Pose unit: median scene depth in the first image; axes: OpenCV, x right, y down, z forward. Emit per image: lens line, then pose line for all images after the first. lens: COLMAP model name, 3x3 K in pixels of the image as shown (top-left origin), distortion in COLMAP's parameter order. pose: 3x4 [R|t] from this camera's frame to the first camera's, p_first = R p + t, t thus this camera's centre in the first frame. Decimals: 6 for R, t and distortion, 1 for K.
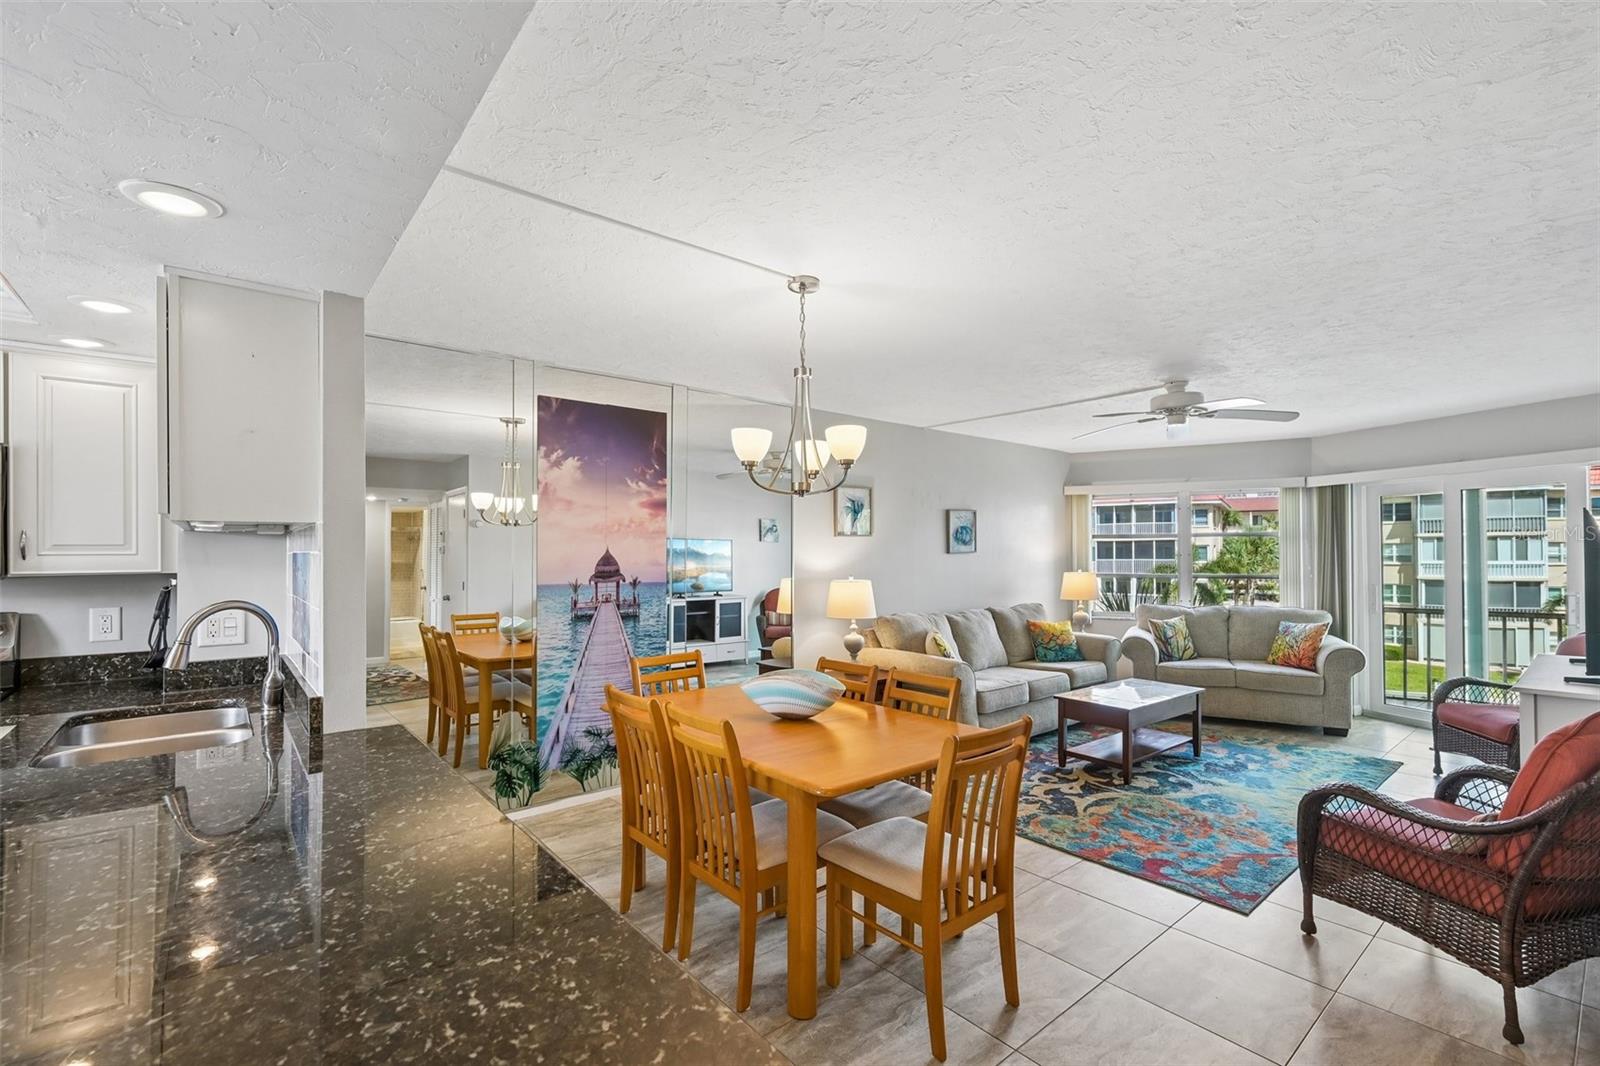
lens RADIAL K [[699.5, 0, 806.4], [0, 699.5, 547.5], [0, 0, 1]] dist [-0.002257, 0.001843]
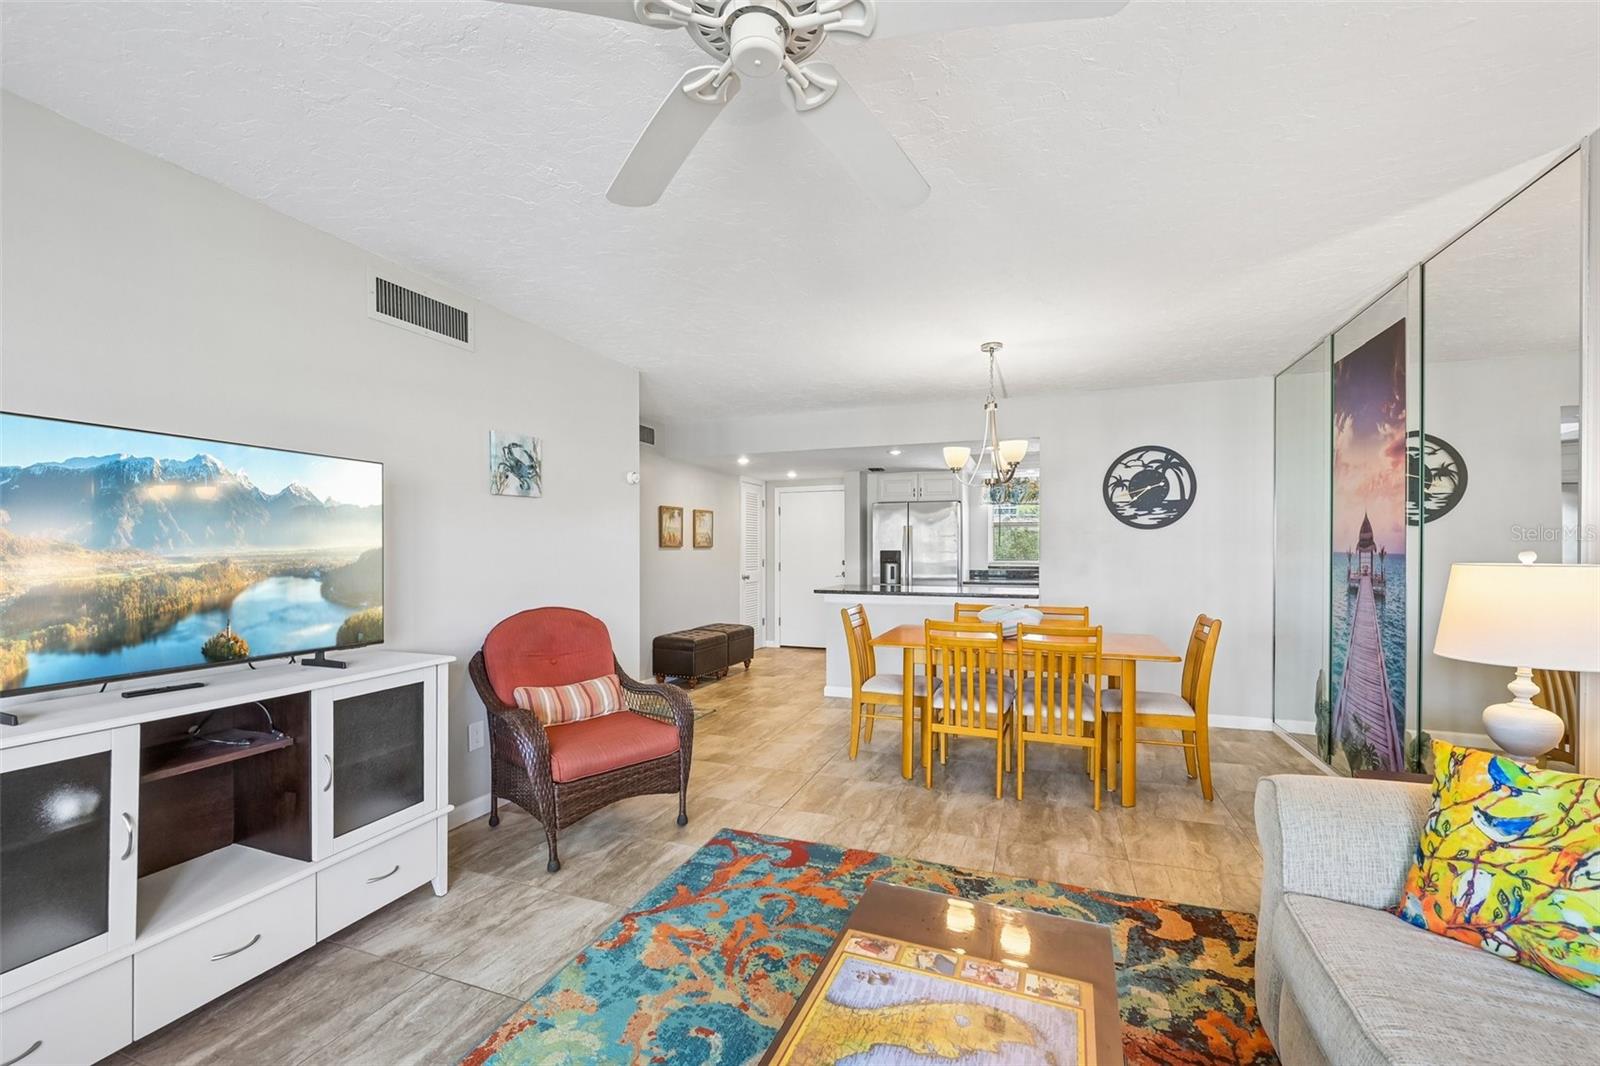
lens RADIAL K [[642.1, 0, 797.8], [0, 642.1, 559.7], [0, 0, 1]] dist [-0.001859, 0.000492]
pose [[-0.875614, 0.010957, -0.482887, 0.666710], [0.007924, 0.999934, 0.008320, 0.044752], [0.482947, 0.003459, -0.875643, 1.284850]]
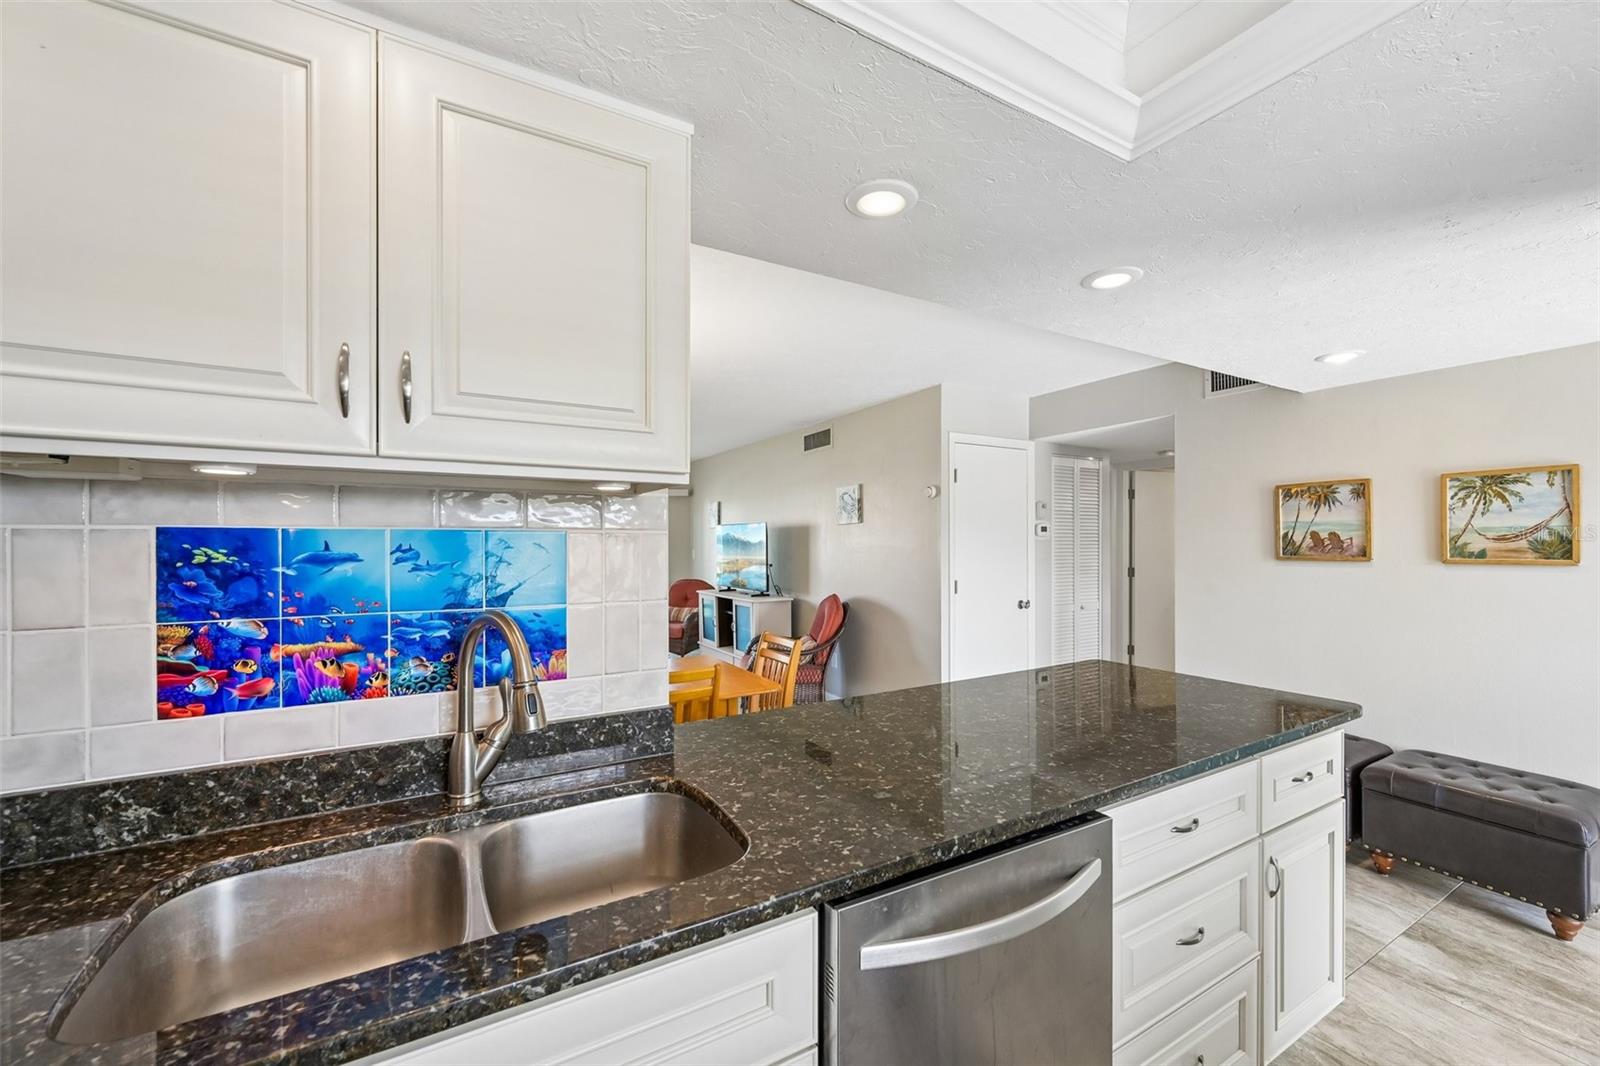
lens RADIAL K [[642.1, 0, 812.8], [0, 642.1, 544.9], [0, 0, 1]] dist [-0.001859, 0.000492]
pose [[0.166002, -0.001862, 0.986124, -0.634014], [-0.006762, 0.999973, 0.003027, 0.008588], [-0.986102, -0.007170, 0.165985, 0.315555]]
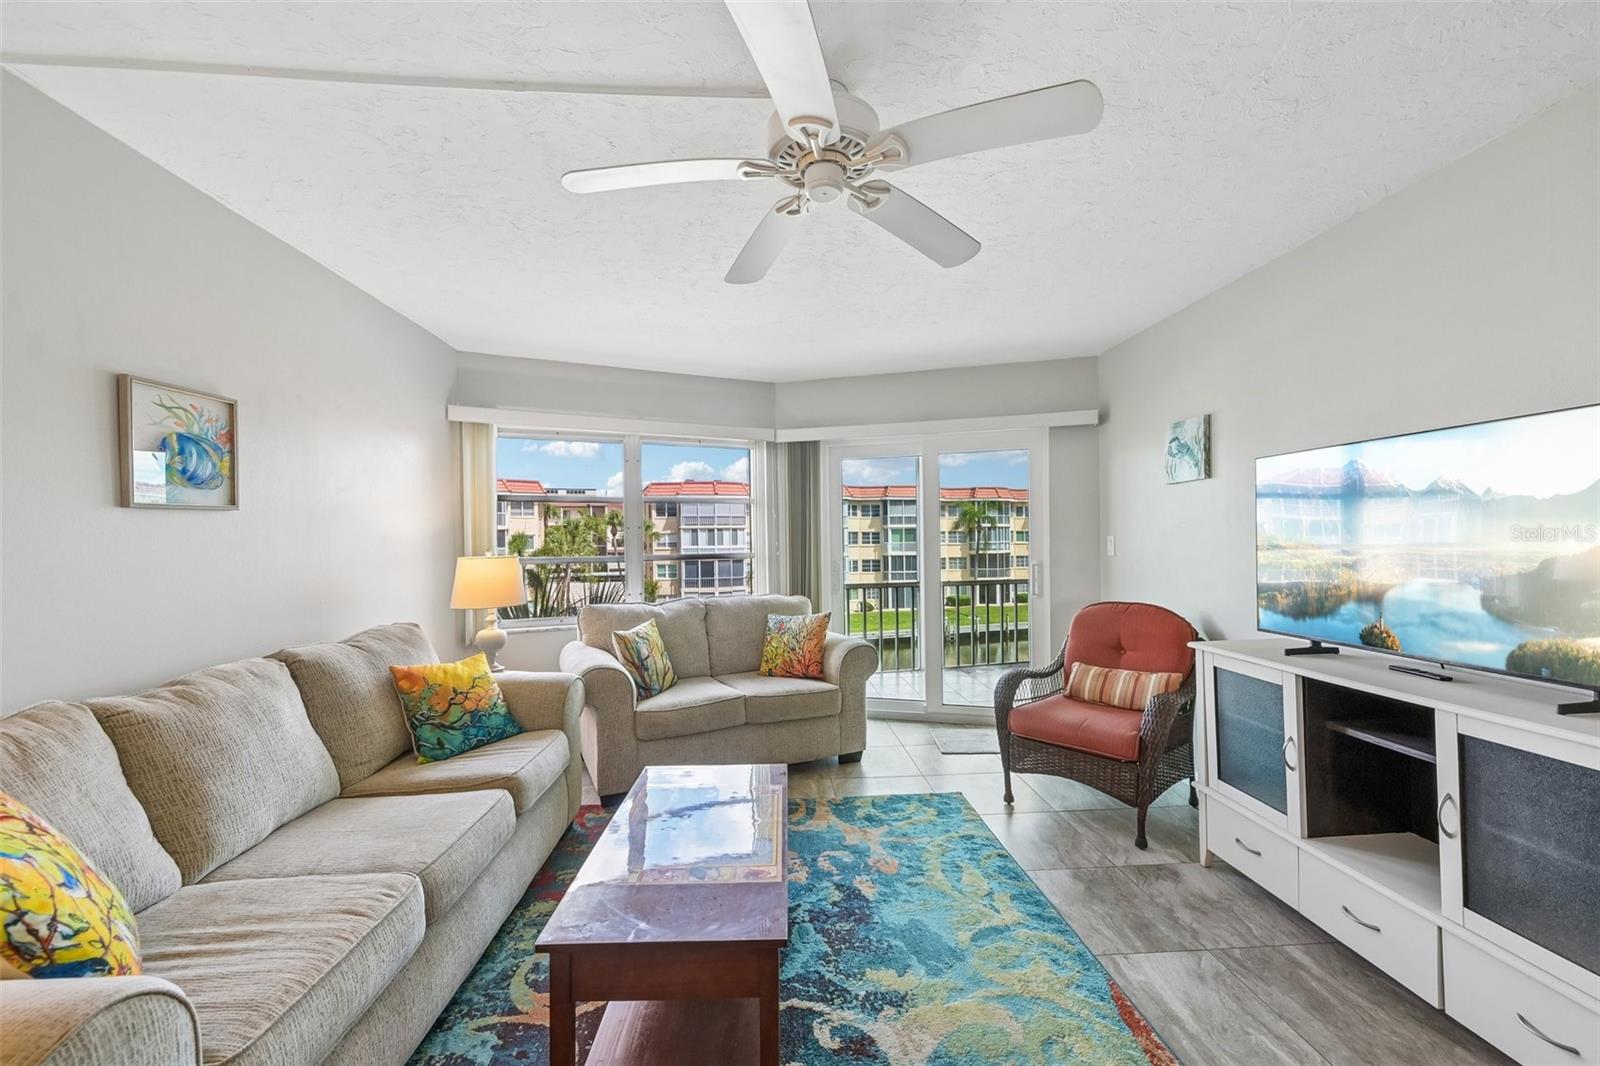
lens RADIAL K [[642.1, 0, 806.5], [0, 642.1, 541.5], [0, 0, 1]] dist [-0.001859, 0.000492]
pose [[0.592828, -0.005862, 0.805308, 0.213771], [0.002005, 0.999981, 0.005802, 0.033765], [-0.805327, -0.001825, 0.592828, 0.798196]]
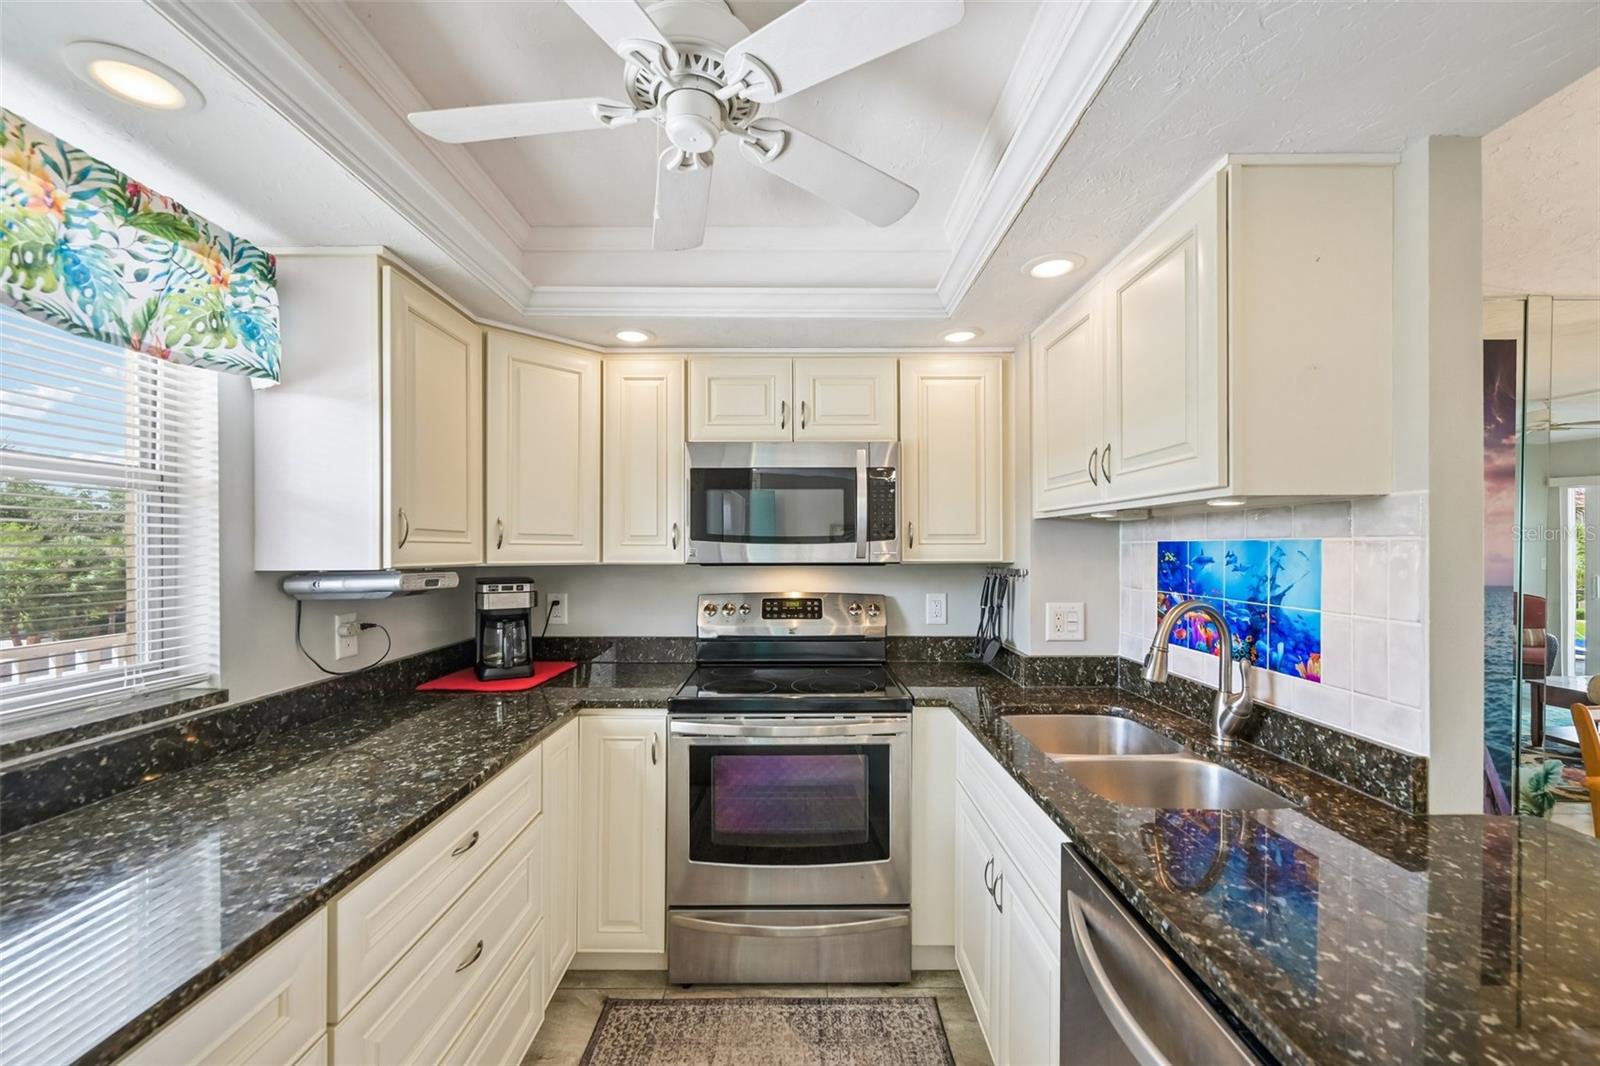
lens RADIAL K [[642.1, 0, 806.2], [0, 642.1, 552.3], [0, 0, 1]] dist [-0.001859, 0.000492]
pose [[0.768821, 0.007749, -0.639417, -0.335116], [0.003190, 0.999868, 0.015952, 0.003872], [0.639456, -0.014304, 0.768695, 0.071358]]
